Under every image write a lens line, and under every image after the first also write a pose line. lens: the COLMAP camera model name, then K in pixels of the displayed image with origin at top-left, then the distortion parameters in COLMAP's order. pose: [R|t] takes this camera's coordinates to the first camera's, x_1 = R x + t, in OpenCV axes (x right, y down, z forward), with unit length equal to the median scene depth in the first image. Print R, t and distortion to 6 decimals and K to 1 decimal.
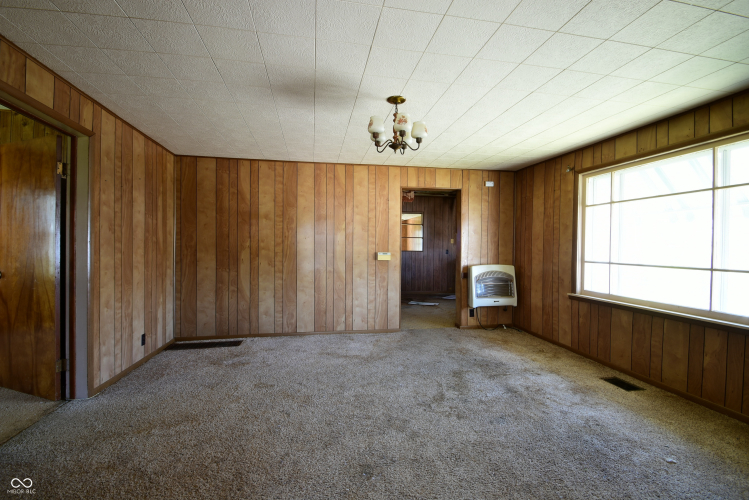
lens RADIAL K [[328.7, 0, 373.1], [0, 328.7, 249.4], [0, 0, 1]] dist [0.011030, -0.016820]
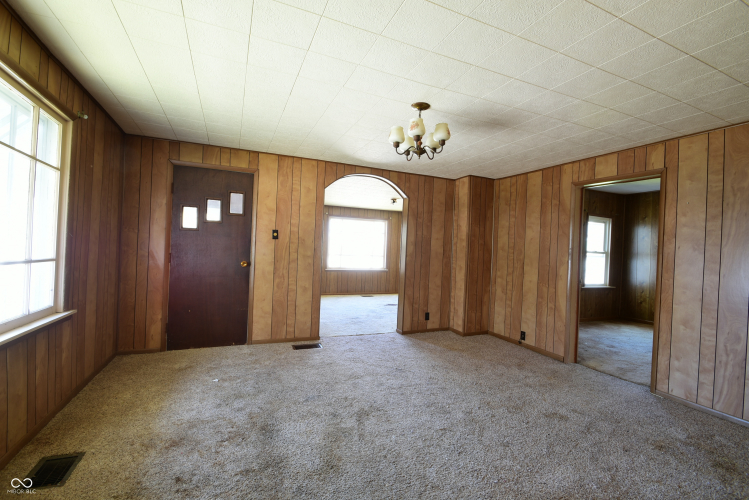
lens RADIAL K [[328.7, 0, 373.1], [0, 328.7, 249.4], [0, 0, 1]] dist [0.011030, -0.016820]
pose [[-0.971613, -0.053272, -0.230501, 0.393447], [-0.052385, 0.998577, -0.009973, -0.000977], [0.230704, 0.002385, -0.973021, 1.830761]]
